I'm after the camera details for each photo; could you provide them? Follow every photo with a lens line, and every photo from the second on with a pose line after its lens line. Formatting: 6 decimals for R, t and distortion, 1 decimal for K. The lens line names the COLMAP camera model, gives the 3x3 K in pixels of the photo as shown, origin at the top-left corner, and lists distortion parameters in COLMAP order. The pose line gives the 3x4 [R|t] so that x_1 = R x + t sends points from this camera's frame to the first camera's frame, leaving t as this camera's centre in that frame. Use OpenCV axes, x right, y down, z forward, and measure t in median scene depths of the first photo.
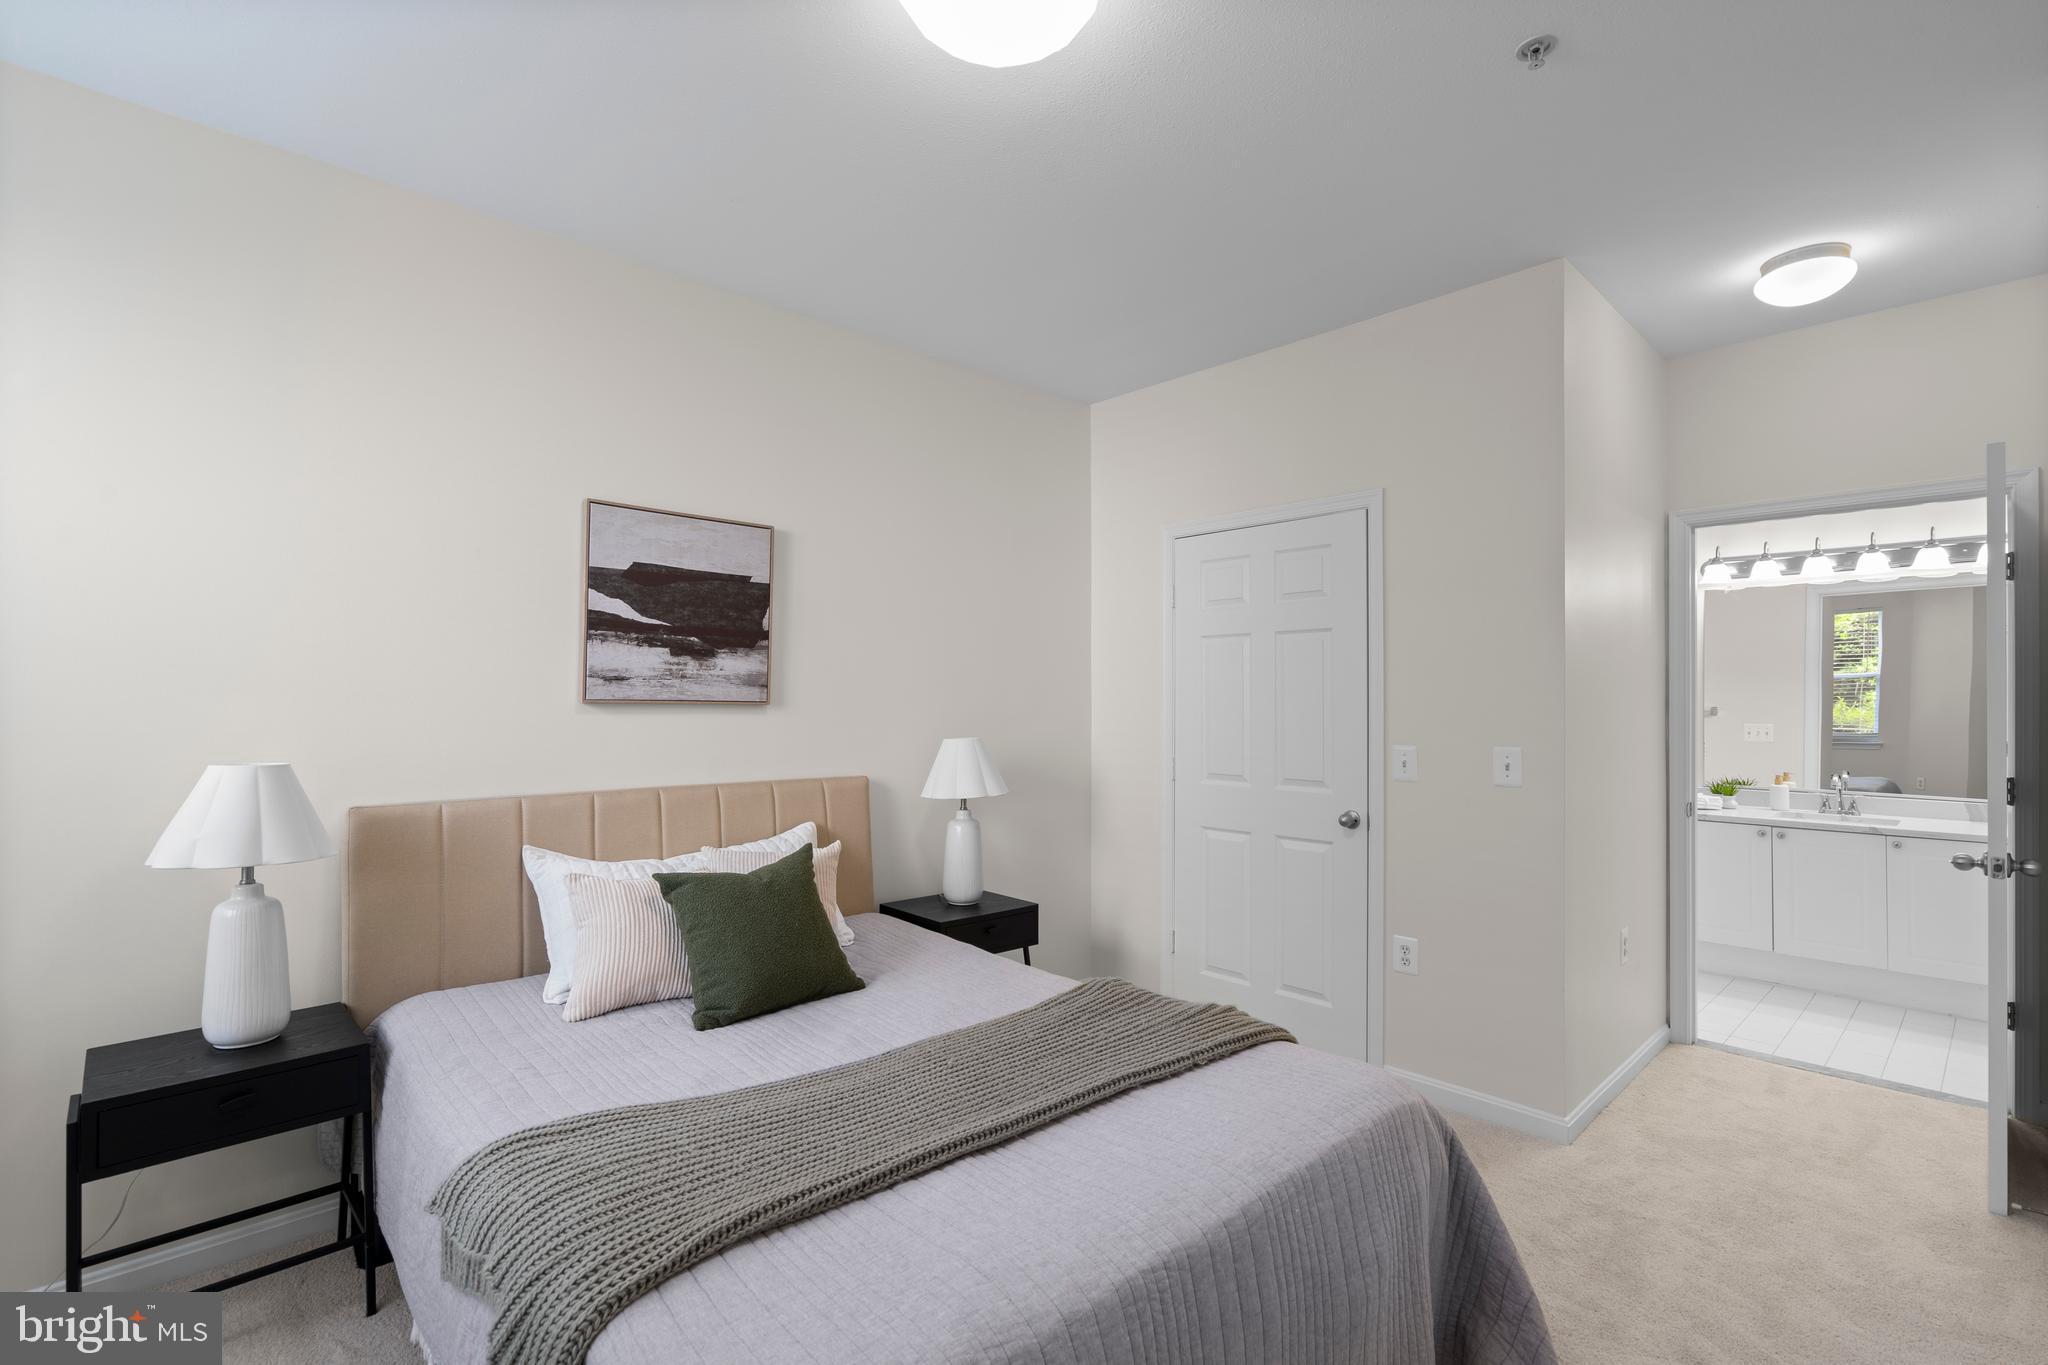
lens RADIAL K [[924.9, 0, 1014.6], [0, 924.9, 694.9], [0, 0, 1]] dist [-0.006908, 0.000337]
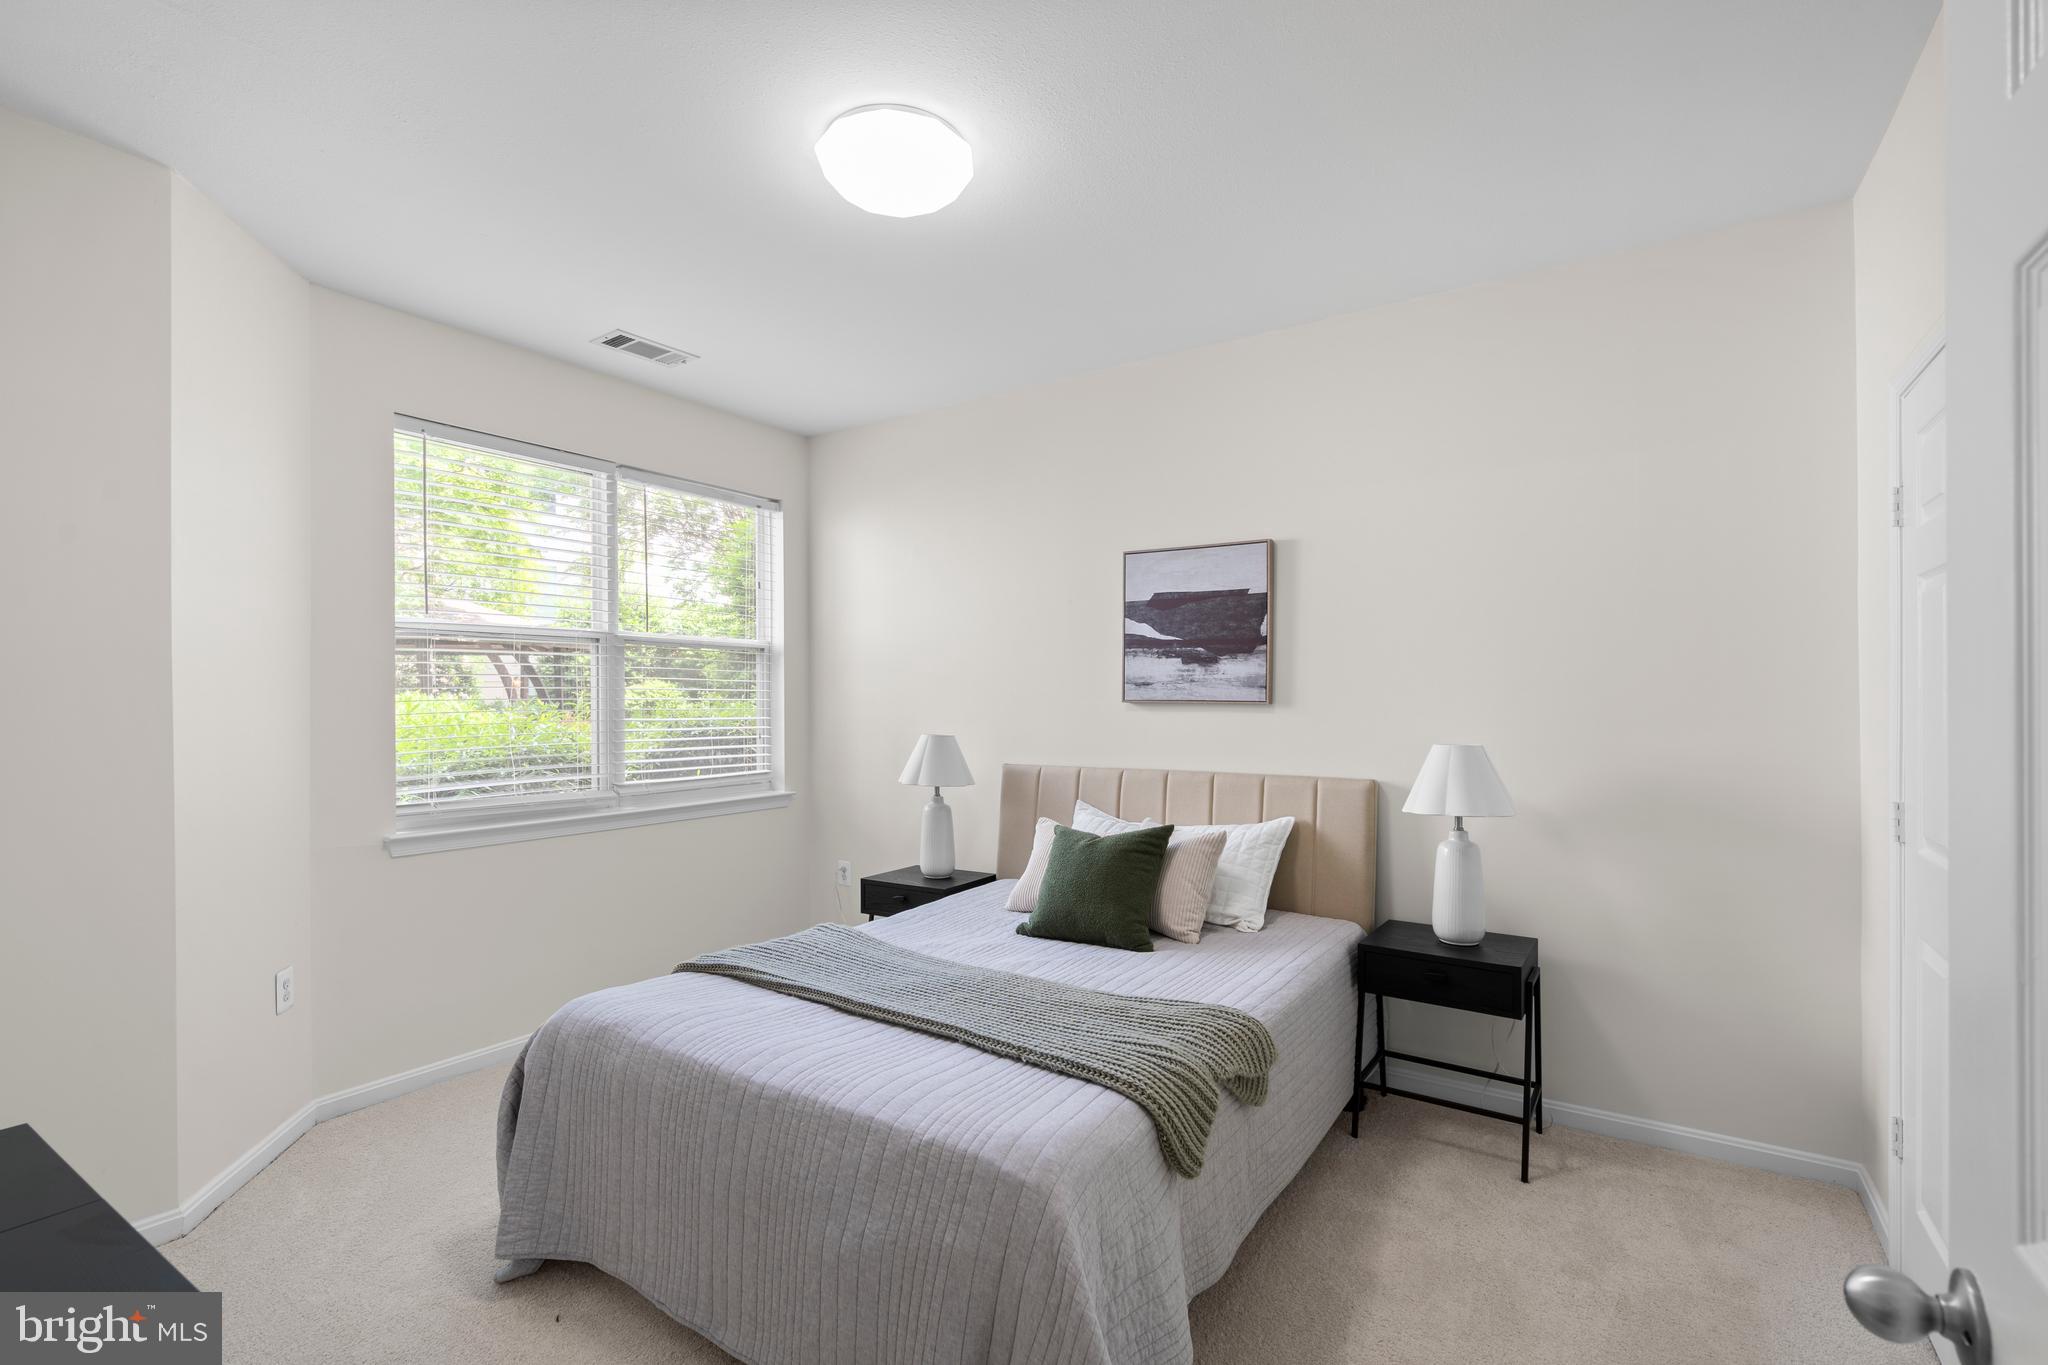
lens RADIAL K [[924.9, 0, 1013.7], [0, 924.9, 702.6], [0, 0, 1]] dist [-0.006908, 0.000337]
pose [[0.235593, 0.004083, -0.971843, 0.768033], [0.013037, 0.999888, 0.007362, -0.003157], [0.971764, -0.014405, 0.235514, 0.485571]]
